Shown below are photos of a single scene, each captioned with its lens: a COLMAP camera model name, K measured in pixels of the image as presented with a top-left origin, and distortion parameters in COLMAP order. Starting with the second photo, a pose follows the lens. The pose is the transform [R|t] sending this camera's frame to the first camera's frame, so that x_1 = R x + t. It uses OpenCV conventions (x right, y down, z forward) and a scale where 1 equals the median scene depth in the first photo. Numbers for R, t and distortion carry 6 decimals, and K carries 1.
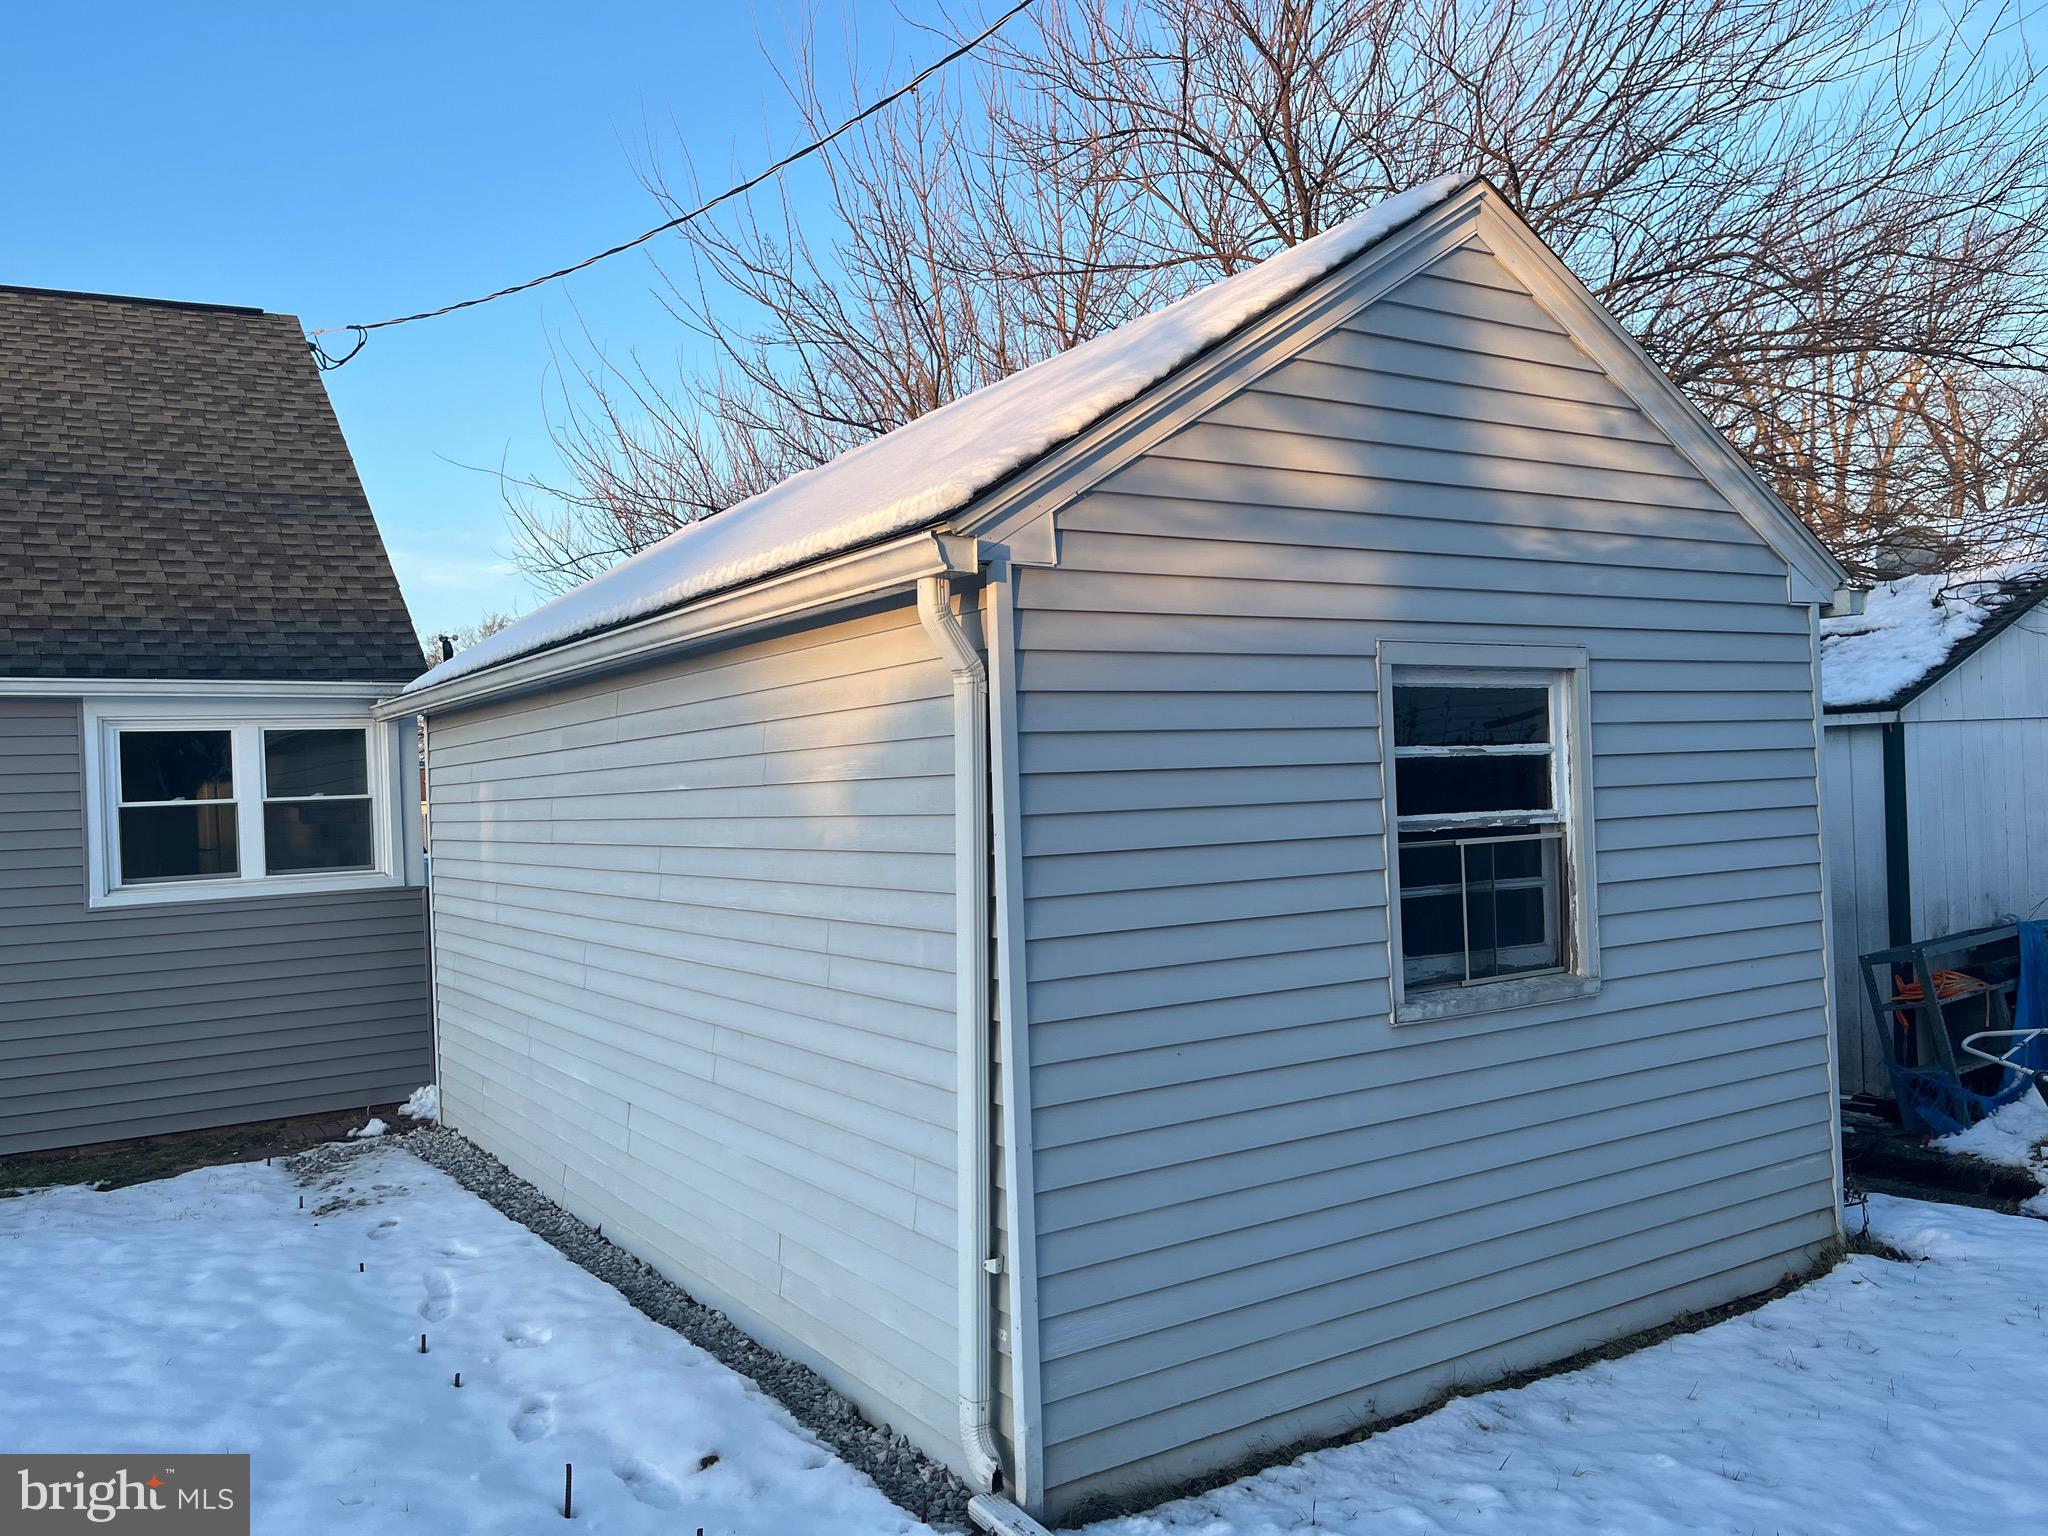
lens RADIAL K [[1554.2, 0, 1021.4], [0, 1554.2, 767.0], [0, 0, 1]] dist [0.062260, -0.089637]
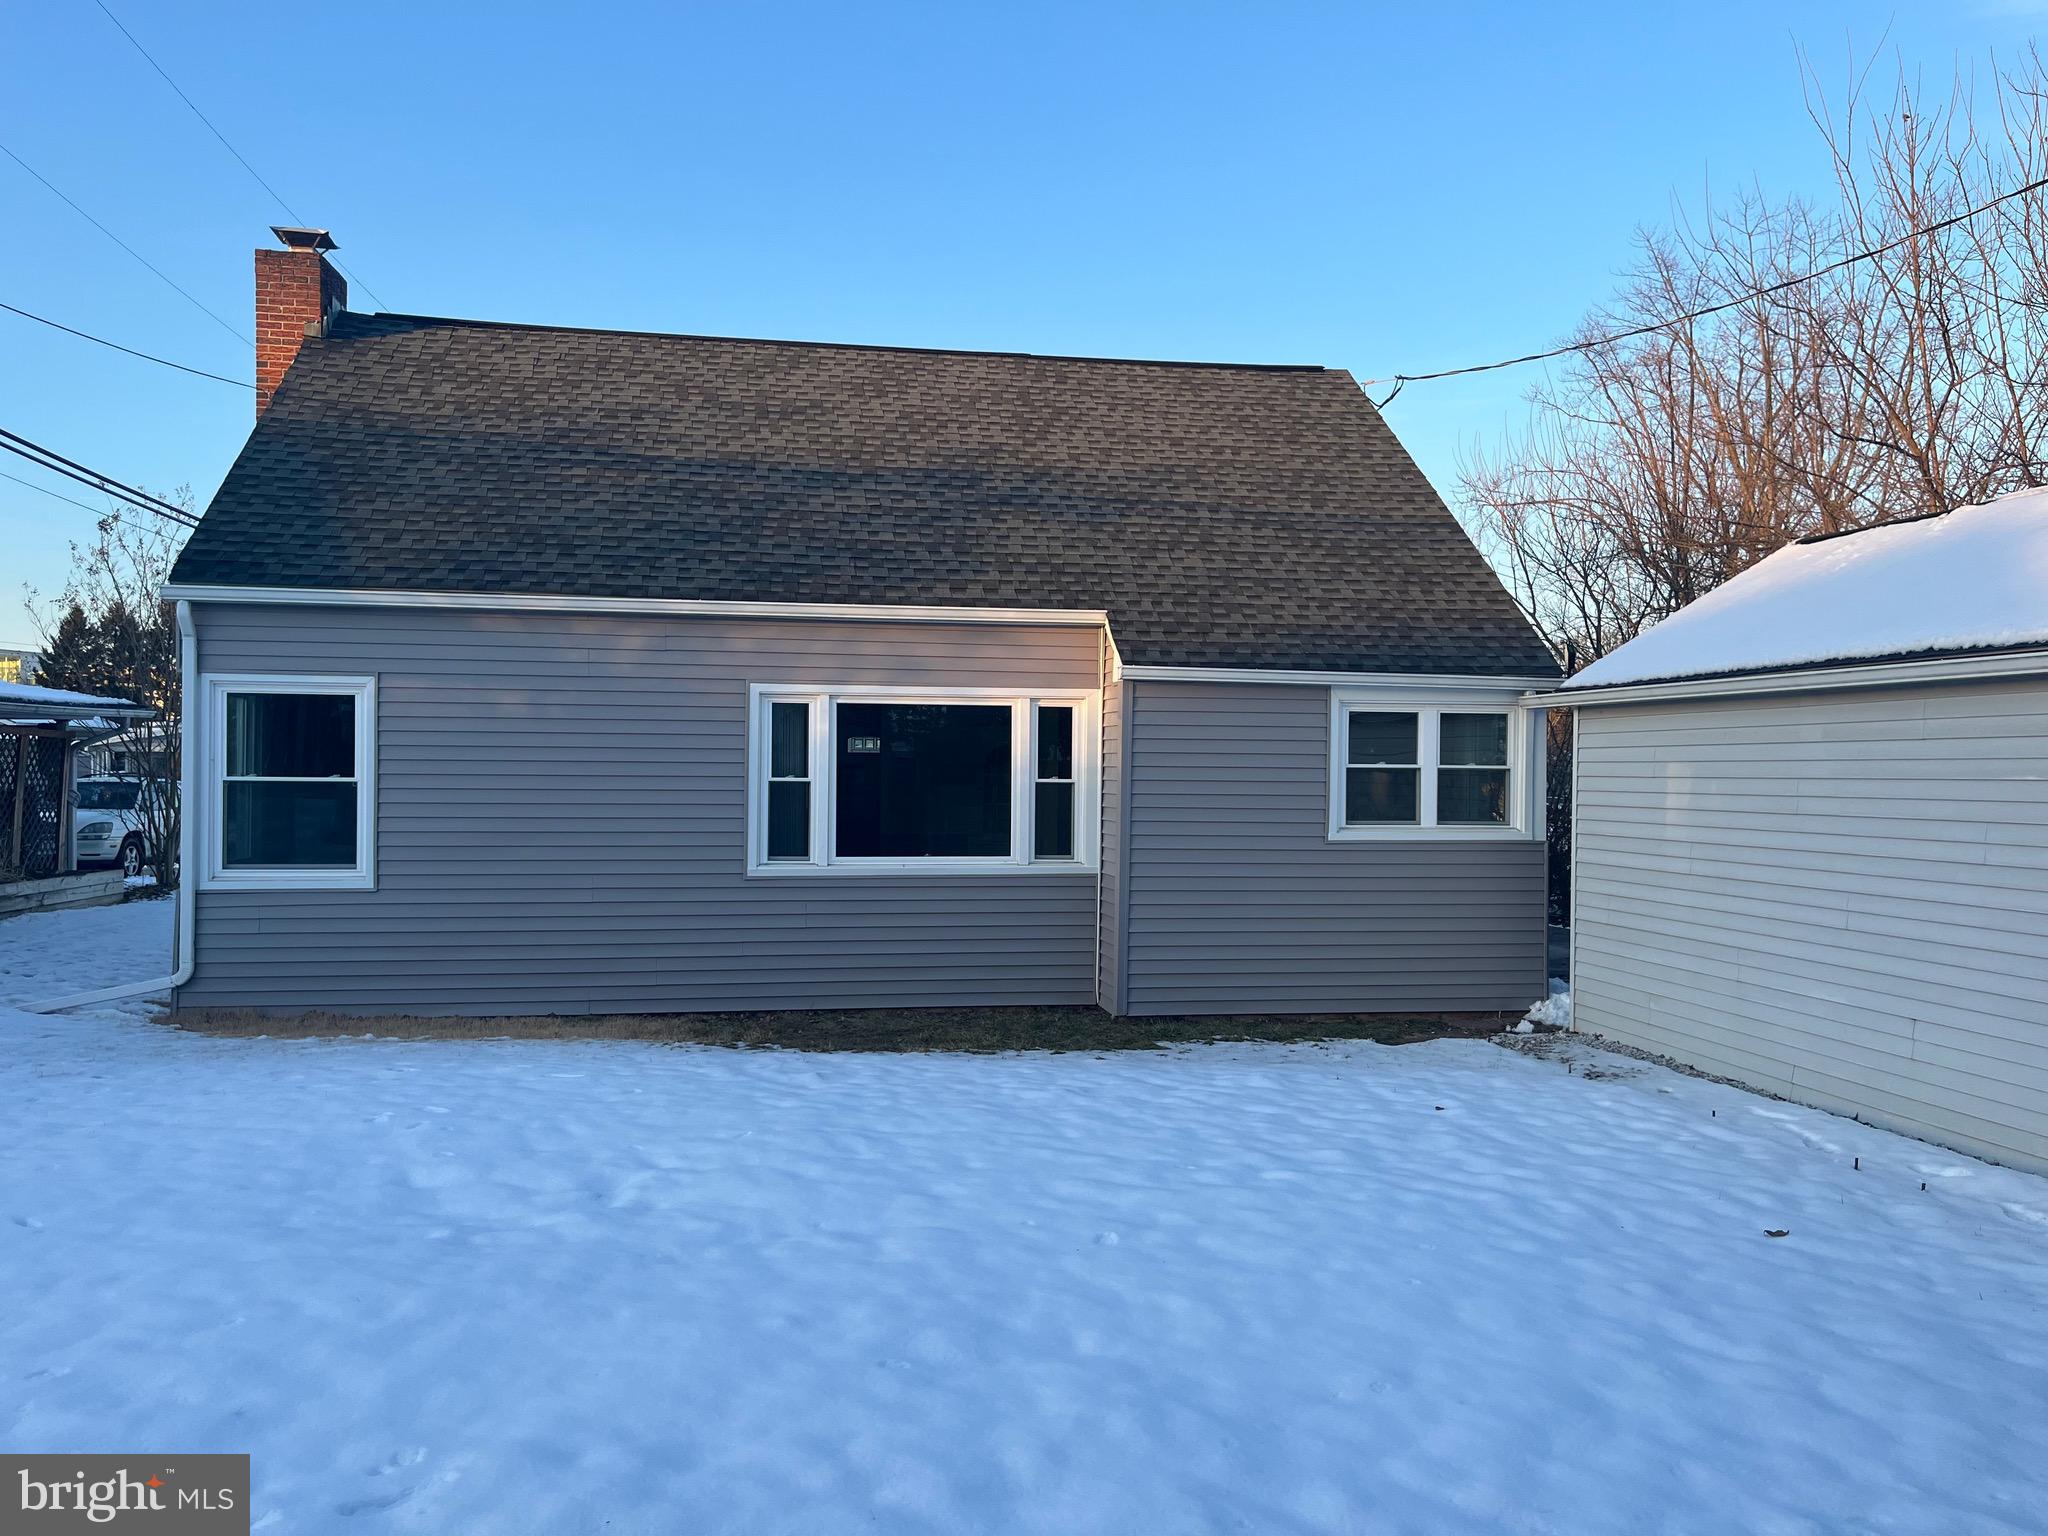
lens RADIAL K [[1554.2, 0, 1027.5], [0, 1554.2, 774.8], [0, 0, 1]] dist [0.062260, -0.089637]
pose [[0.924197, 0.048122, -0.378872, -0.308289], [-0.039817, 0.998765, 0.029730, 0.003035], [0.379835, -0.012391, 0.924971, -0.325739]]
